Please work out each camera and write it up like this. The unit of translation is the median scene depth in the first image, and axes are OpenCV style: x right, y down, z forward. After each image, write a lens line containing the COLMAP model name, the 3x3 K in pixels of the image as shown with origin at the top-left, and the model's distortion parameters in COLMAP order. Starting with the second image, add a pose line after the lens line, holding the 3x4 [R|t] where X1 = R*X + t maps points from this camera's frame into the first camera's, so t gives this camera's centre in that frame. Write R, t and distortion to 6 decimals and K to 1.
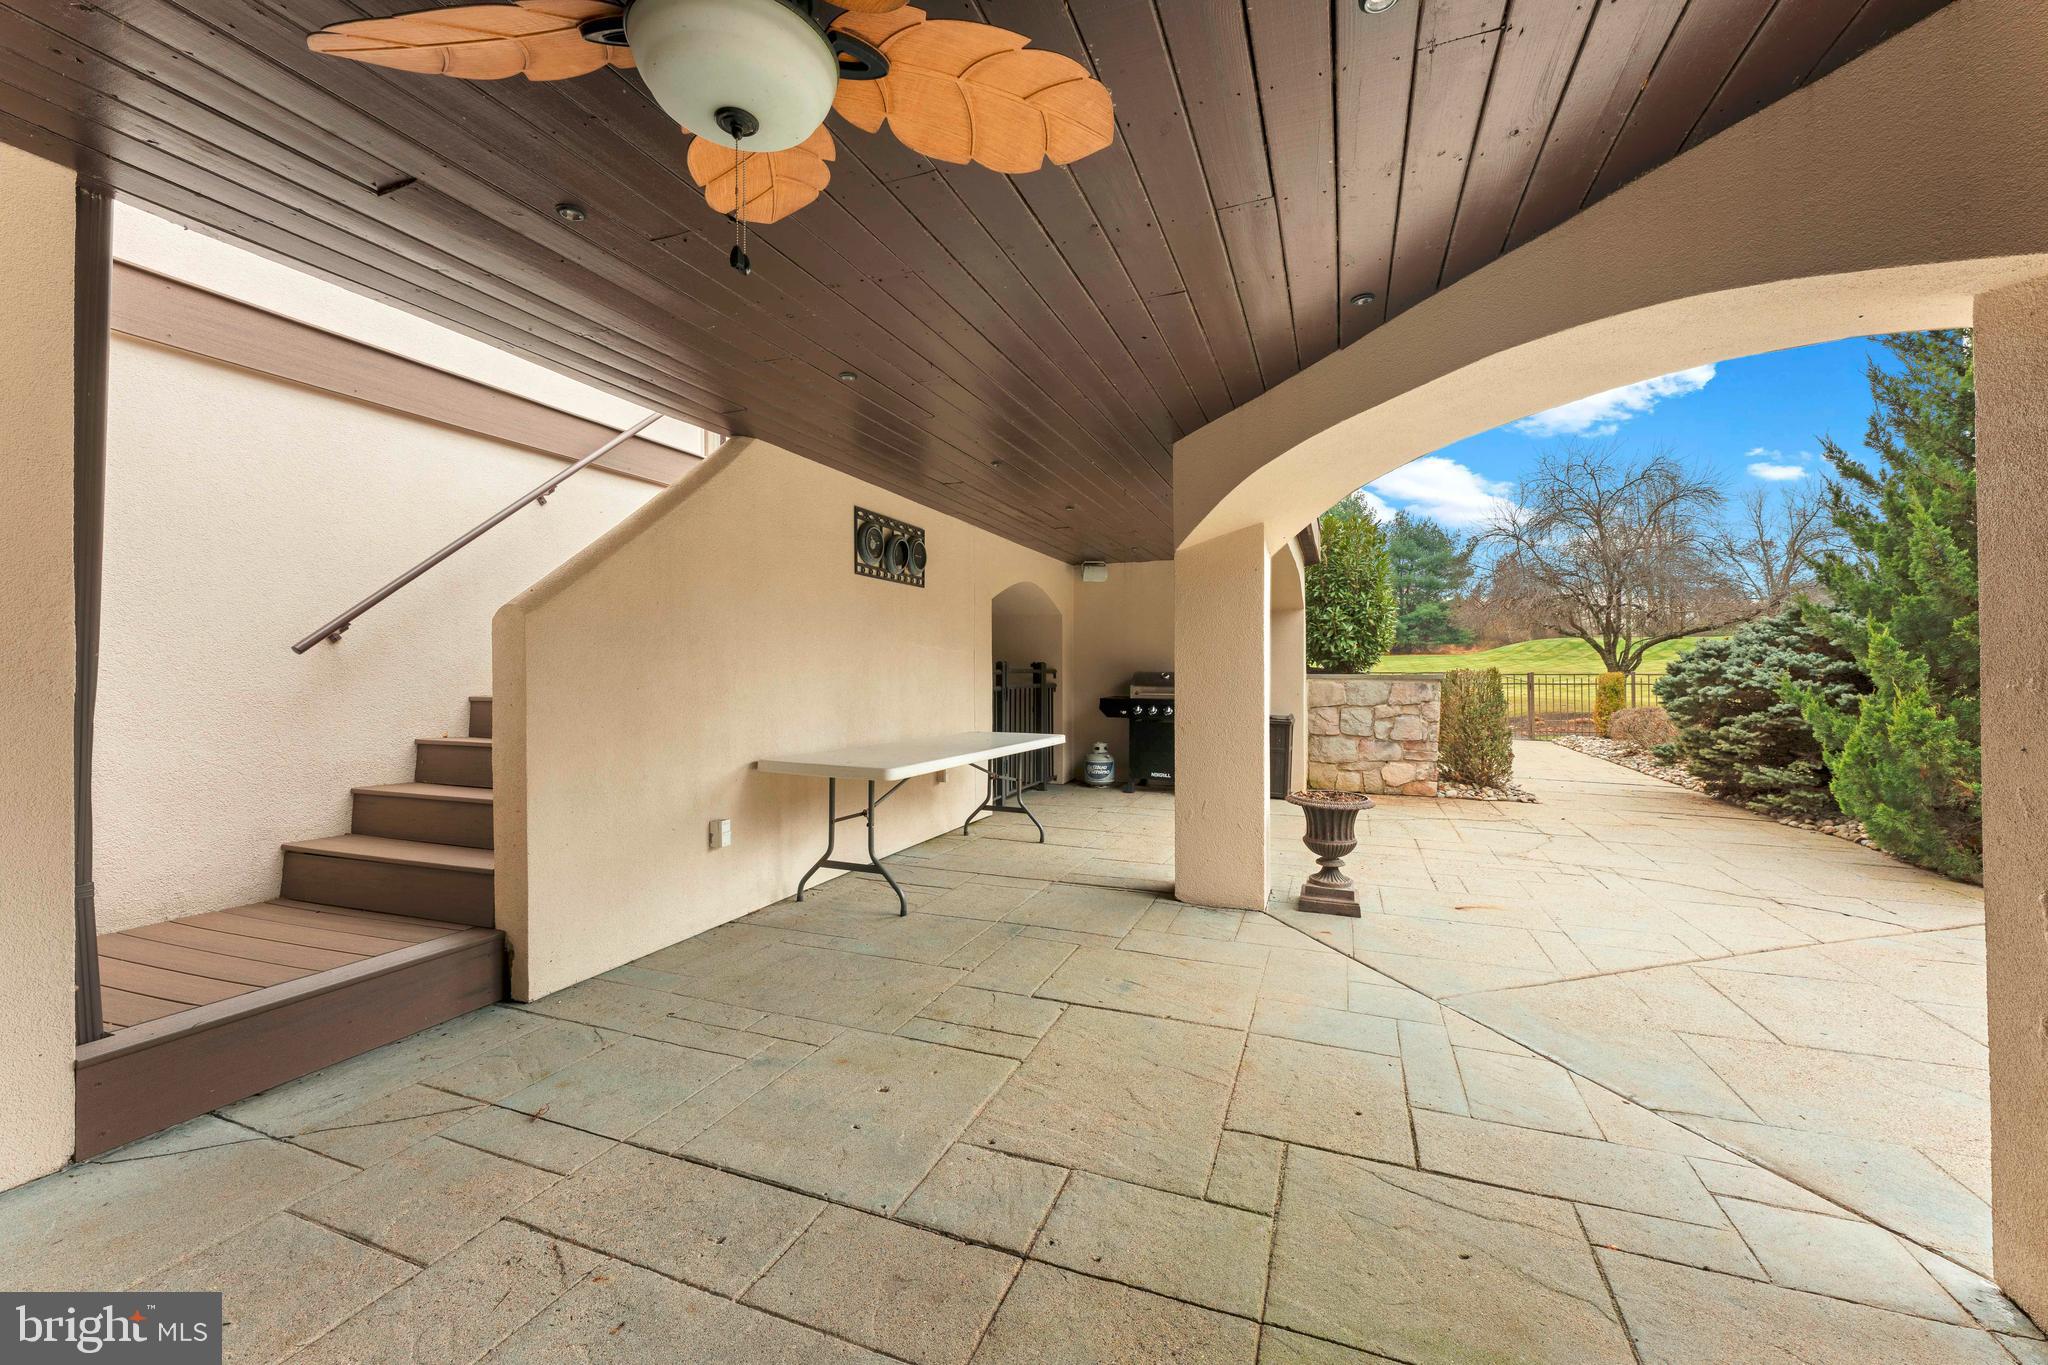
lens RADIAL K [[817.7, 0, 1025.2], [0, 817.7, 669.1], [0, 0, 1]] dist [-0.004119, -0.000361]
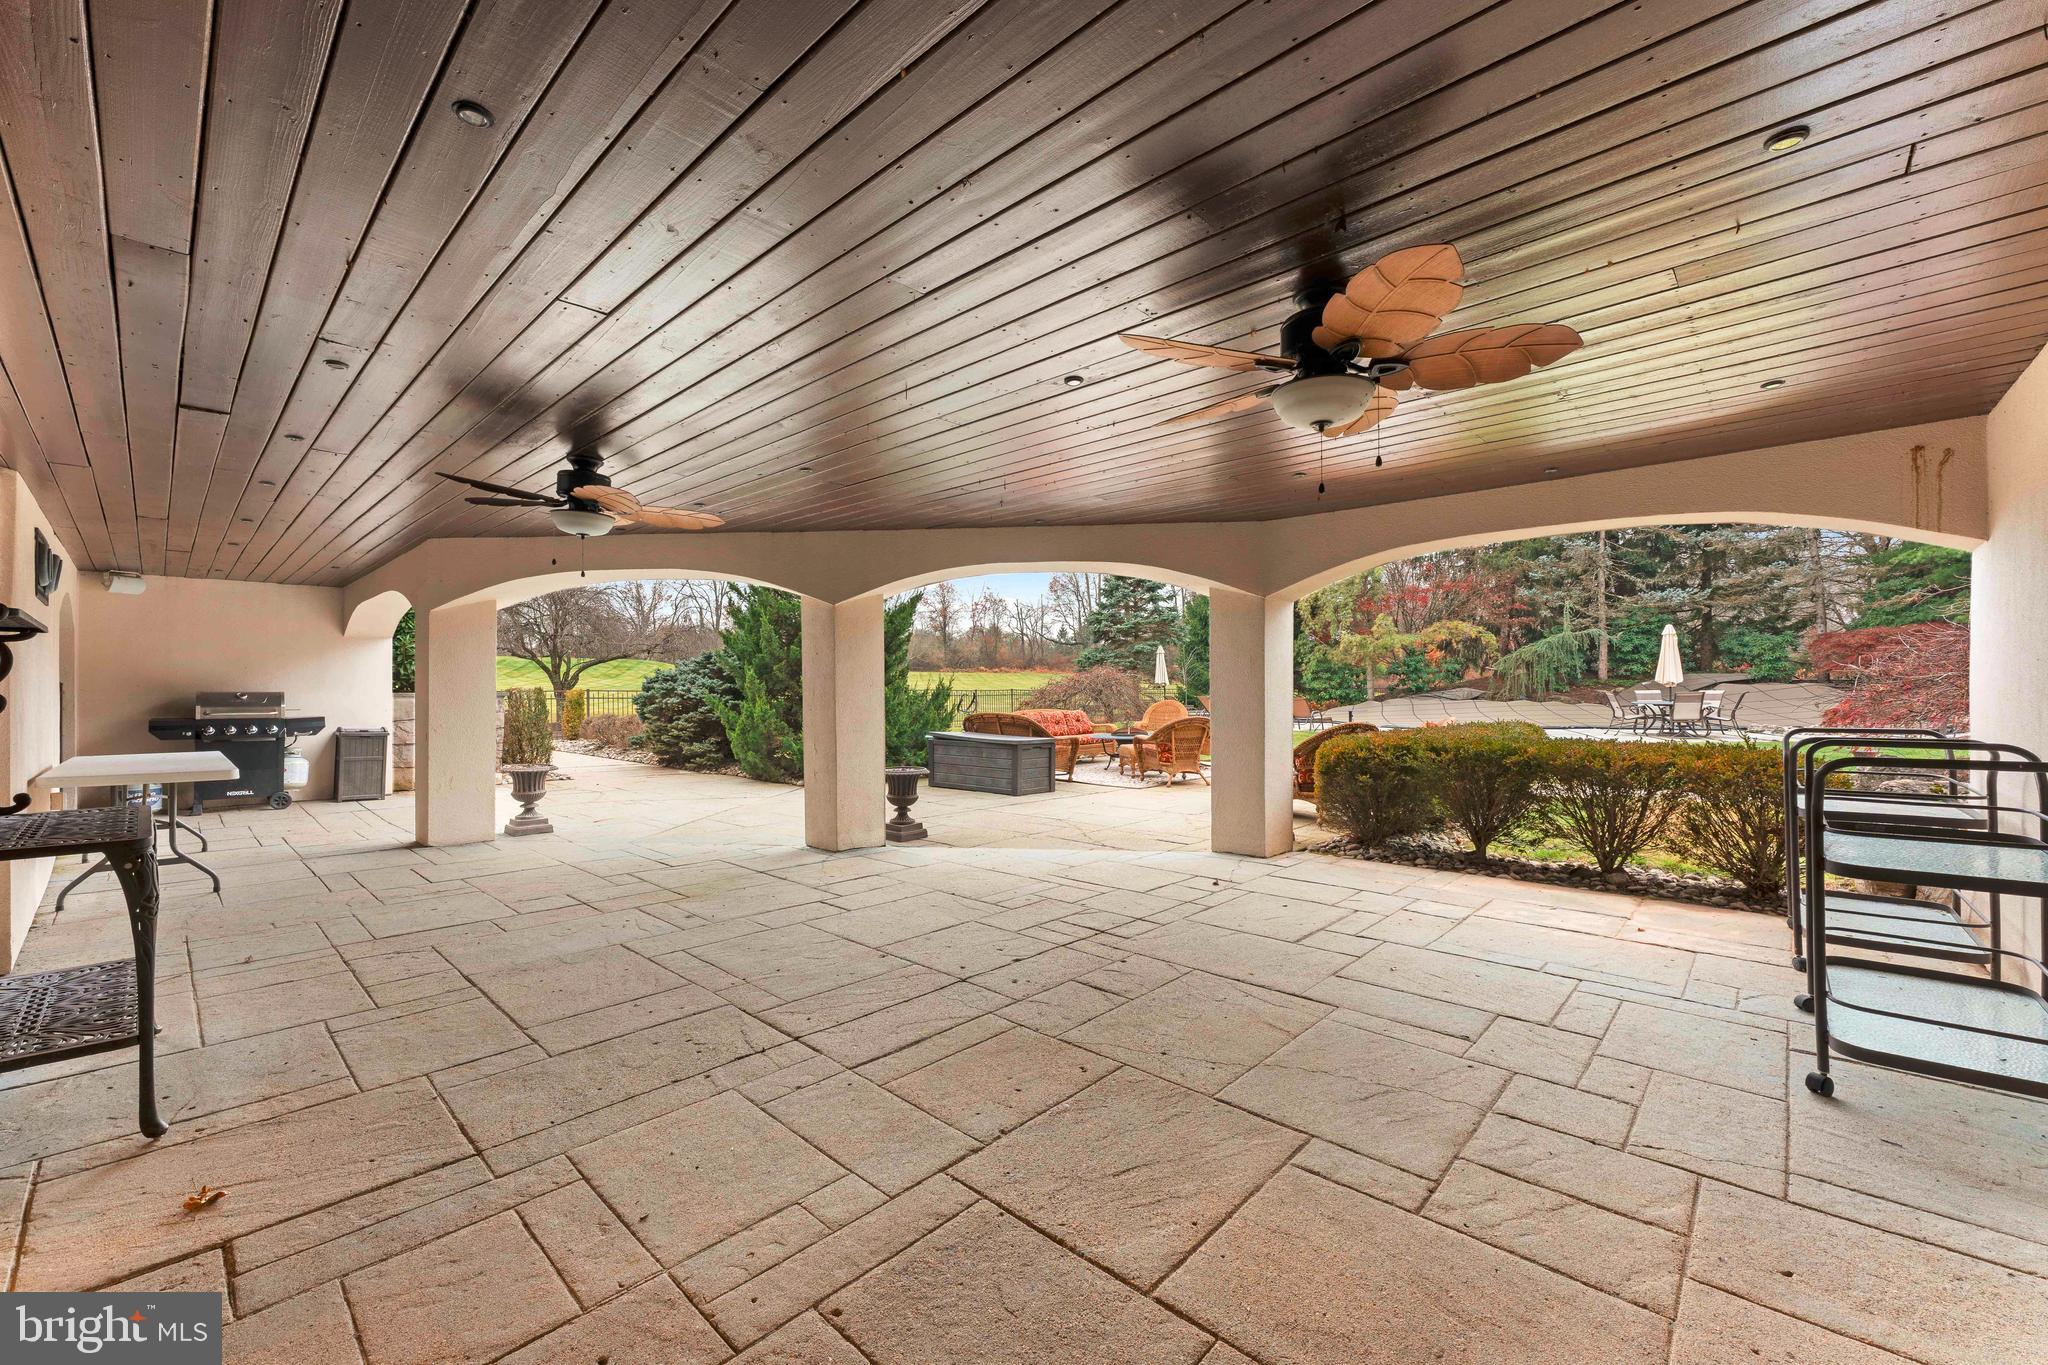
lens RADIAL K [[817.7, 0, 1027.8], [0, 817.7, 684.2], [0, 0, 1]] dist [-0.004119, -0.000361]
pose [[0.372882, 0.000467, 0.927879, -0.495257], [0.001289, 0.999999, -0.001021, -0.005296], [-0.927878, 0.001577, 0.372881, -0.353815]]
